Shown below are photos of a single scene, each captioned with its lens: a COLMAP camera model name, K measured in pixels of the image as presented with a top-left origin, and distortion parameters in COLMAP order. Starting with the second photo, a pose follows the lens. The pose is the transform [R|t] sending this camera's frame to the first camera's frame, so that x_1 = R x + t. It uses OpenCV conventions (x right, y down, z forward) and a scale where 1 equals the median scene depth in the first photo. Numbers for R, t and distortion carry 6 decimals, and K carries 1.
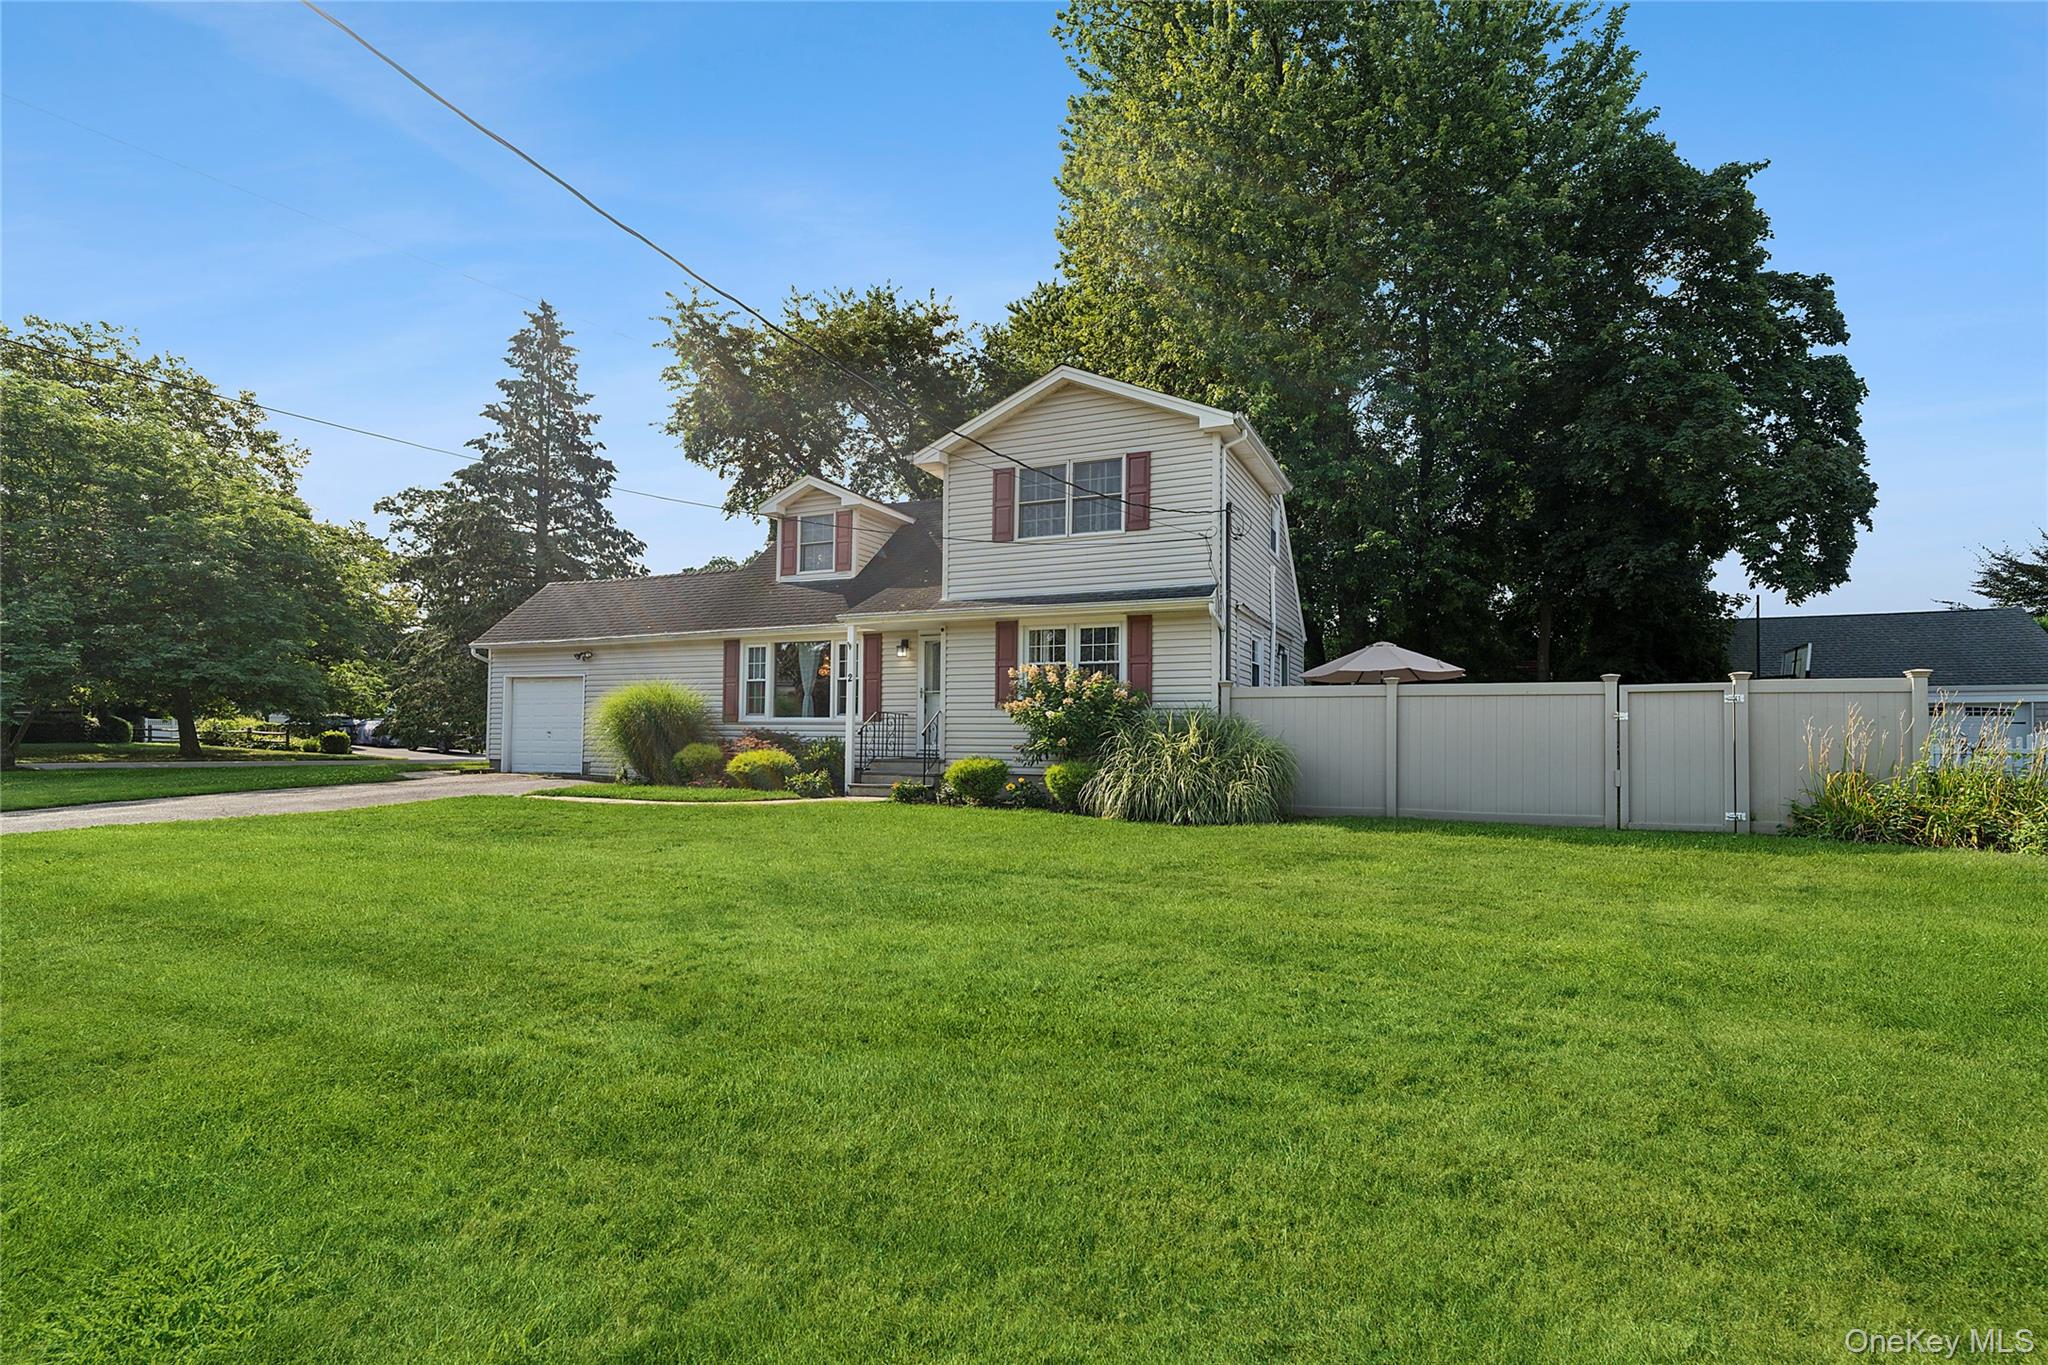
lens RADIAL K [[959.4, 0, 1020.3], [0, 959.4, 686.9], [0, 0, 1]] dist [-0.009750, 0.000695]
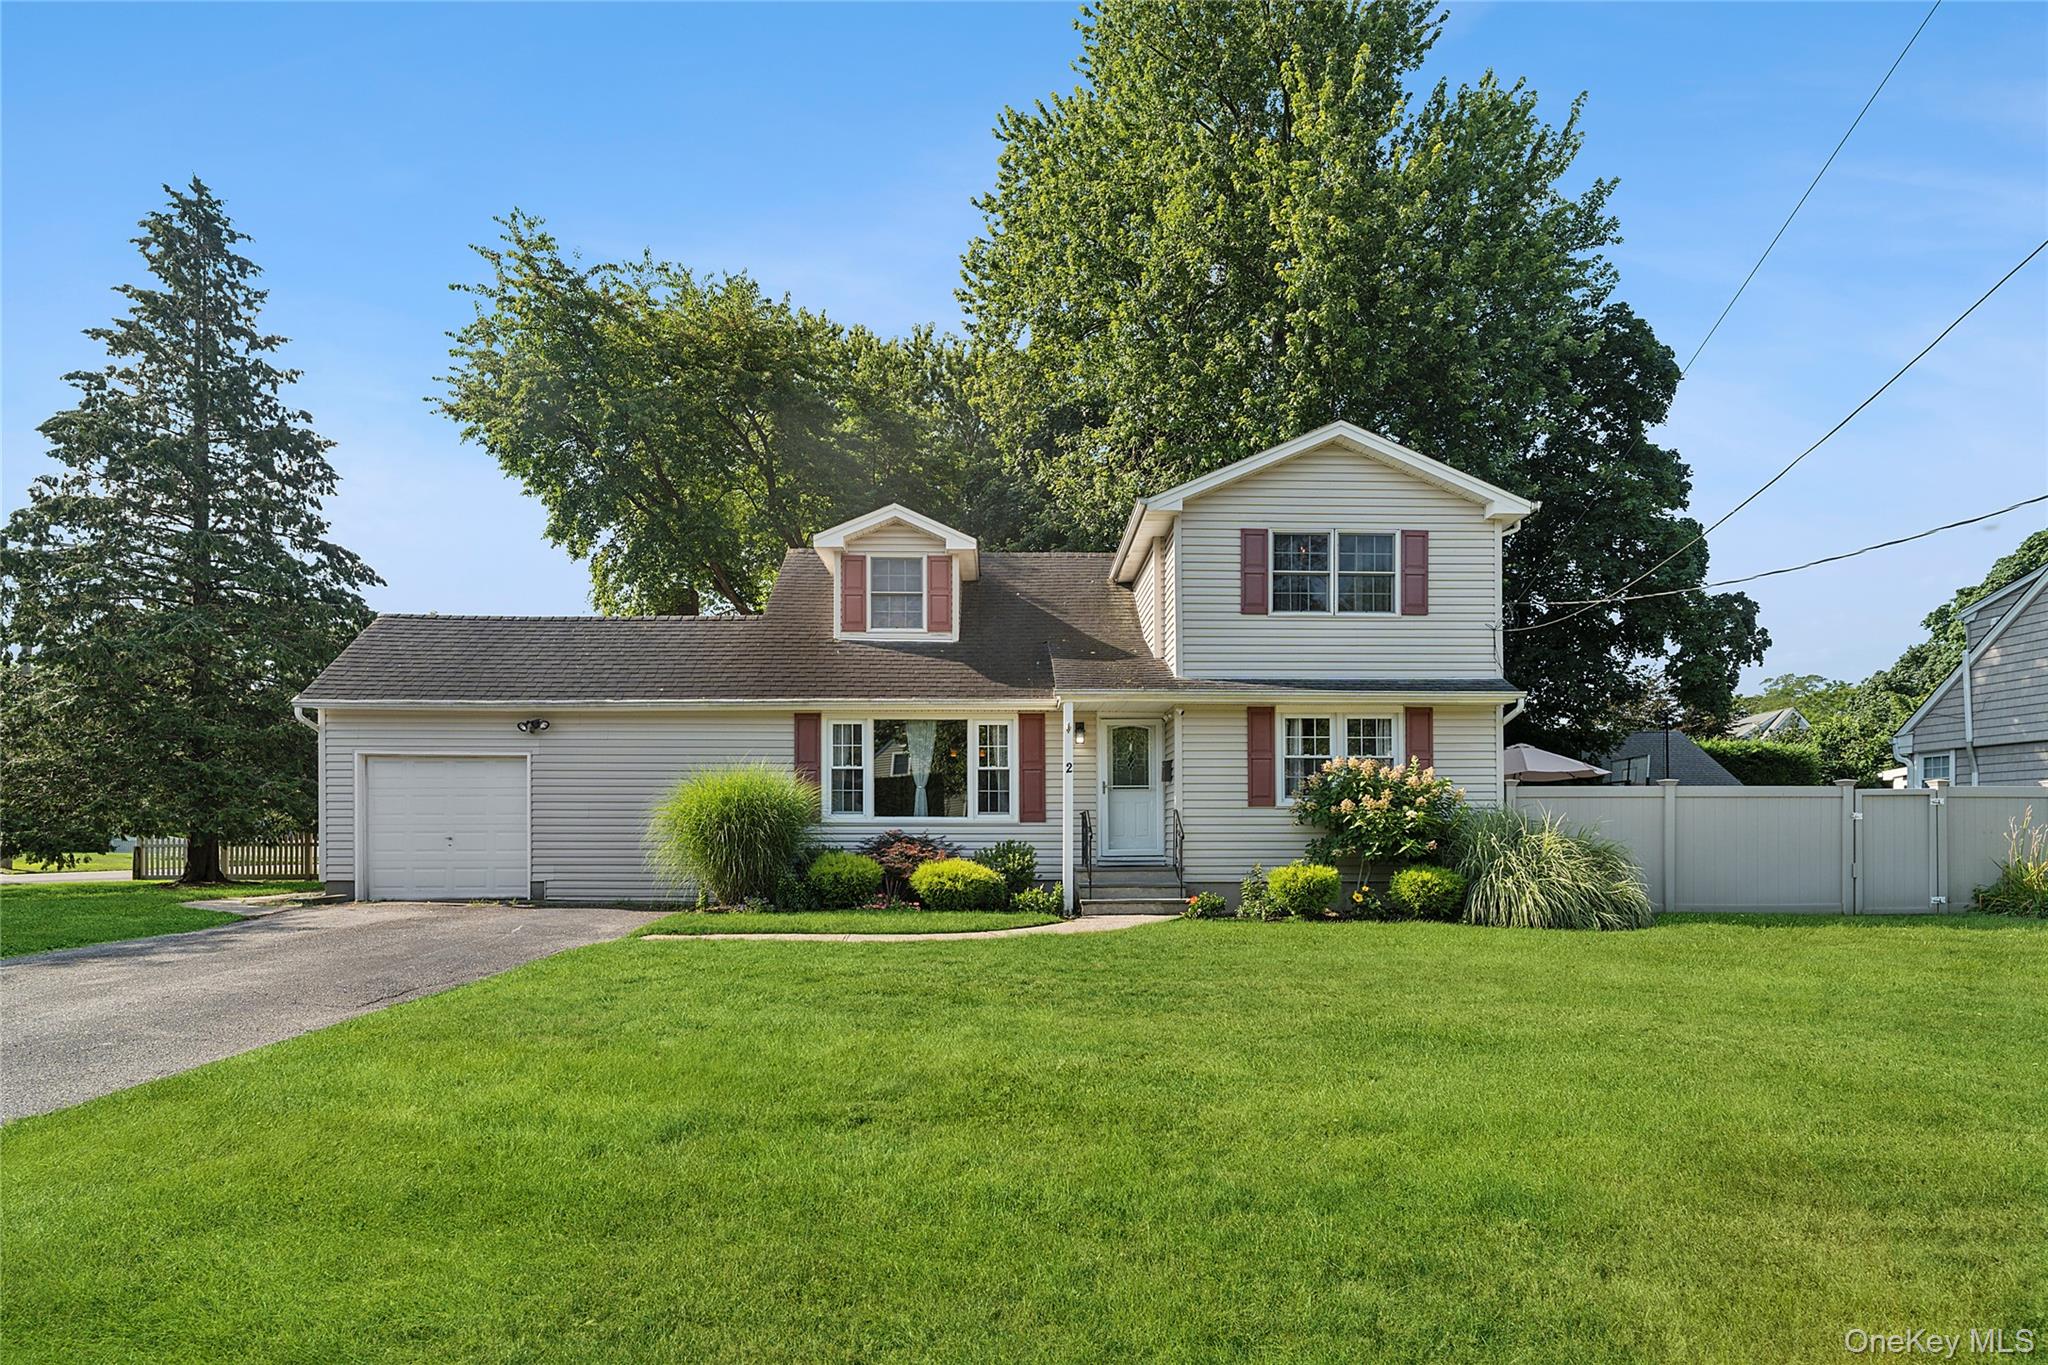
lens RADIAL K [[985.5, 0, 1021.5], [0, 985.5, 820.1], [0, 0, 1]] dist [-0.008611, 0.000066]
pose [[0.898109, -0.002113, 0.439768, -0.536796], [-0.014361, 0.999314, 0.034130, 0.006229], [-0.439539, -0.036968, 0.897463, 0.259548]]
